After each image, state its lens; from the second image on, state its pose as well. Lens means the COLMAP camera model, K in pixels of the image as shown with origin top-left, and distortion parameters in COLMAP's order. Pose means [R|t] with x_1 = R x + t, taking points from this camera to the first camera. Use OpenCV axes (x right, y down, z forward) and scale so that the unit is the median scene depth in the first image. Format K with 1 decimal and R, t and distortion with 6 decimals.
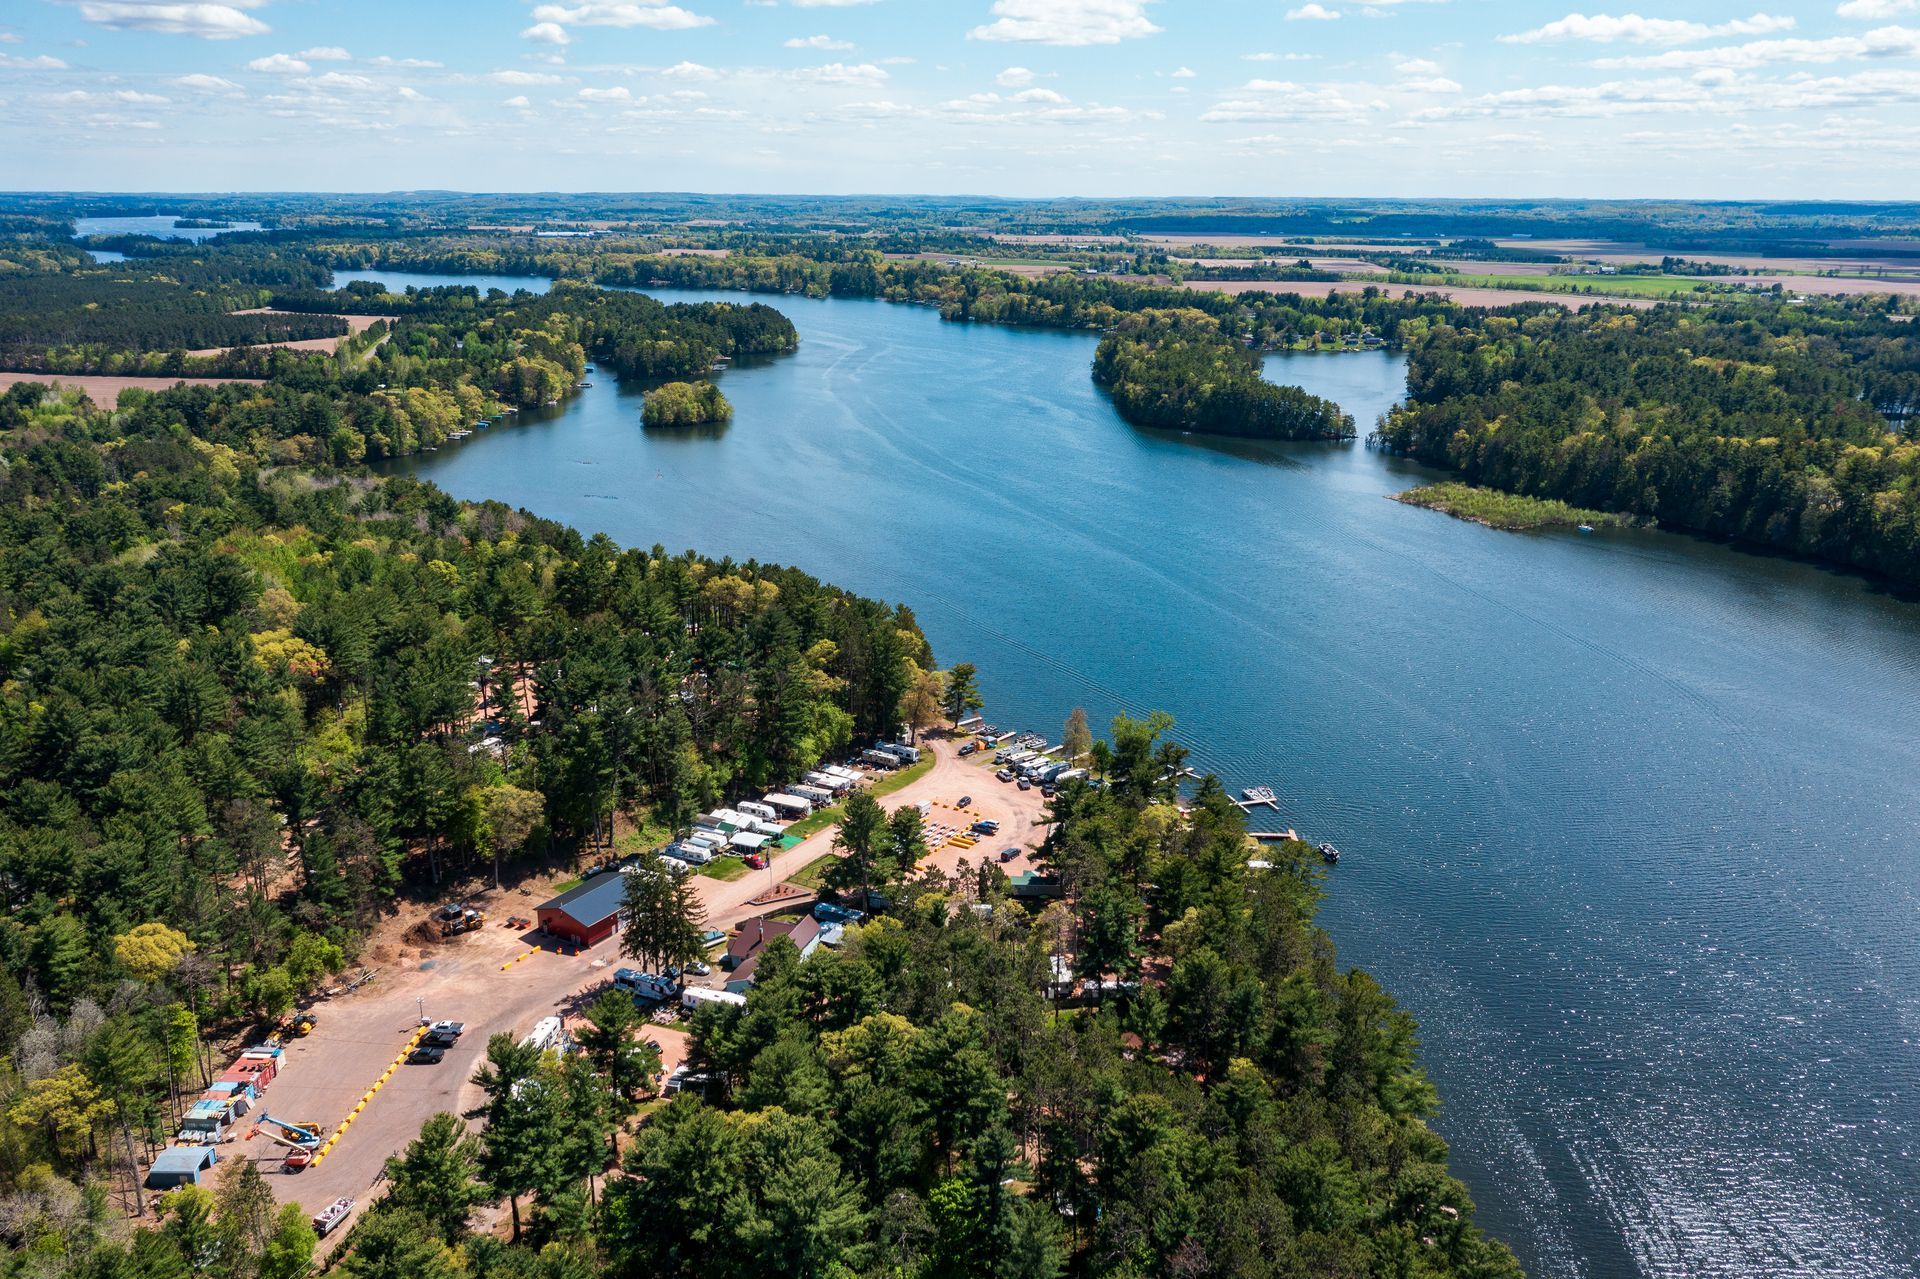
lens RADIAL K [[1499.1, 0, 961.6], [0, 1499.1, 669.4], [0, 0, 1]] dist [0.000954, 0.005557]
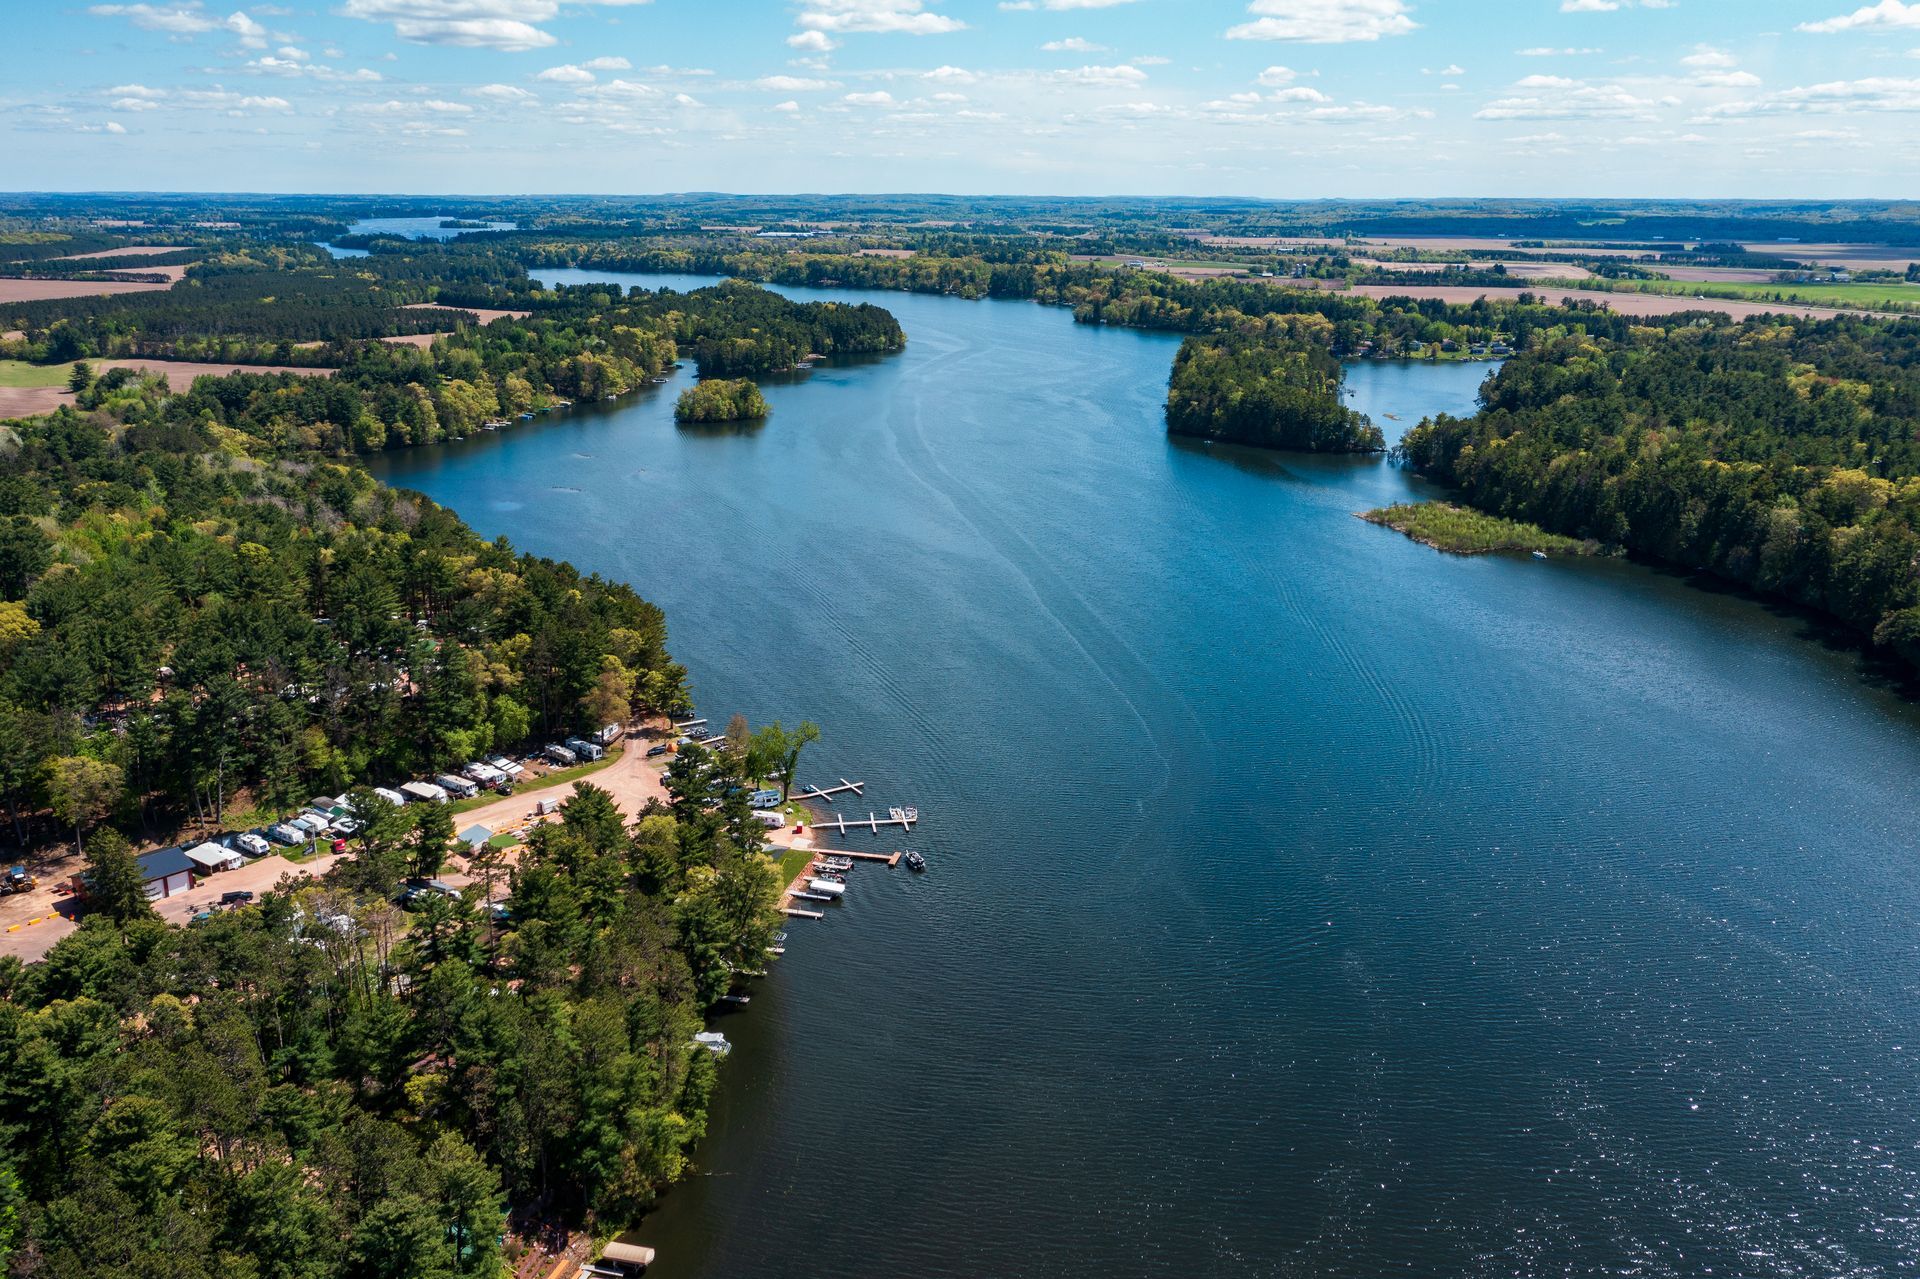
lens RADIAL K [[1514.0, 0, 960.0], [0, 1514.0, 639.5], [0, 0, 1]] dist [-0.000091, 0.011518]
pose [[0.986161, 0.046311, -0.159193, 0.094681], [-0.049743, 0.998606, -0.017644, -0.003350], [0.158154, 0.025319, 0.987090, 0.009589]]
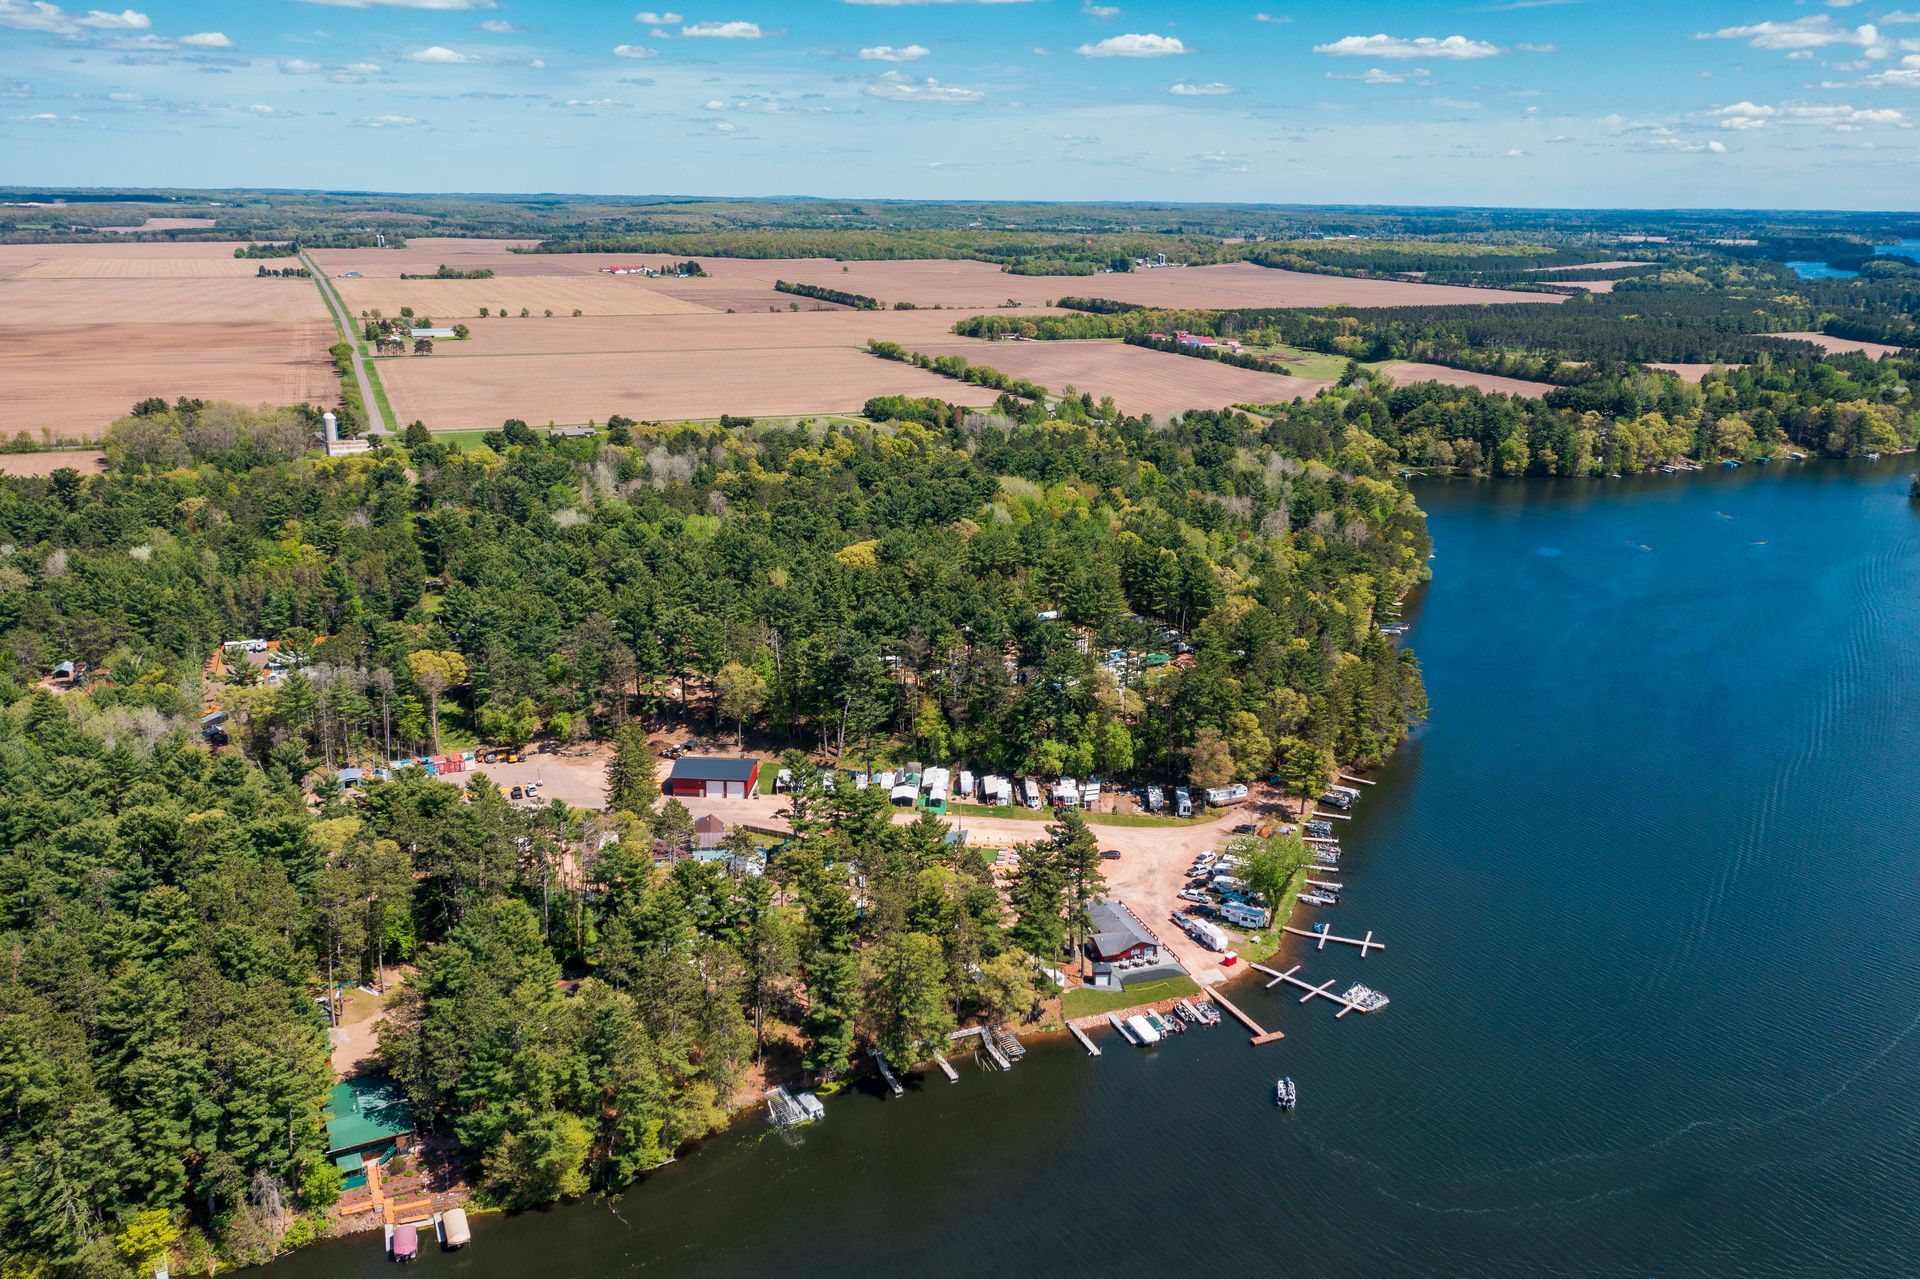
lens RADIAL K [[1514.0, 0, 960.0], [0, 1514.0, 639.5], [0, 0, 1]] dist [-0.000091, 0.011518]
pose [[0.453871, 0.246456, -0.856306, 0.176659], [-0.274227, 0.952983, 0.128932, -0.032660], [0.847821, 0.176304, 0.500117, 0.102388]]
